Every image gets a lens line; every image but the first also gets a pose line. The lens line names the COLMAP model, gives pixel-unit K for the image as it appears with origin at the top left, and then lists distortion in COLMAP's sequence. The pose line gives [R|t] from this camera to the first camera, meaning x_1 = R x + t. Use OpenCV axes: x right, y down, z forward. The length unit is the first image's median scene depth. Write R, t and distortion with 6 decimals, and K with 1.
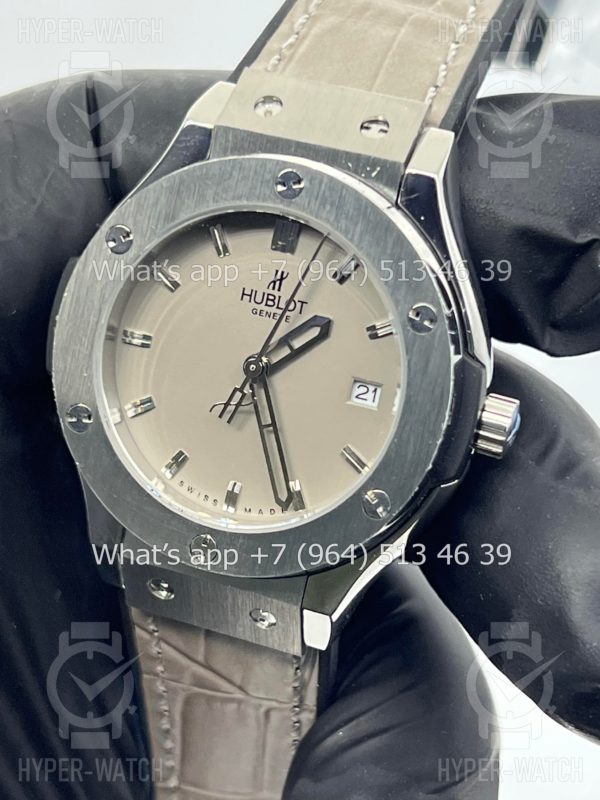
lens RADIAL K [[1787.2, 0, 348.8], [0, 1787.2, 428.9], [0, 0, 1]] dist [0.211553, 0.000000]
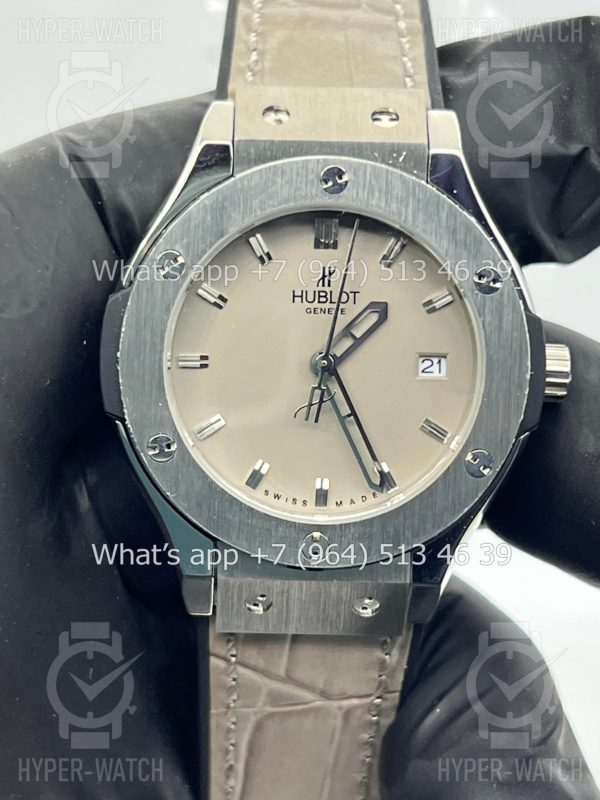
lens RADIAL K [[1787.2, 0, 320.2], [0, 1787.2, 399.8], [0, 0, 1]] dist [0.211553, 0.000000]
pose [[0.930561, -0.195274, 0.309717, -0.376764], [0.216160, 0.975757, -0.034259, 0.020817], [-0.295518, 0.098828, 0.950211, 0.030981]]
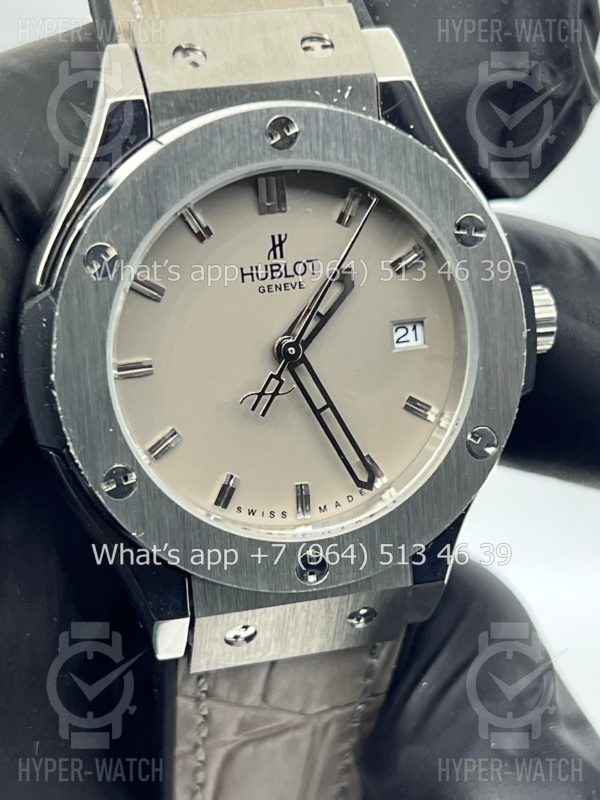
lens RADIAL K [[1787.2, 0, 302.5], [0, 1787.2, 397.3], [0, 0, 1]] dist [0.211553, 0.000000]
pose [[0.814095, -0.350917, 0.462717, -0.455829], [0.333105, 0.934844, 0.122911, -0.117342], [-0.475700, 0.054072, 0.877944, 0.242783]]
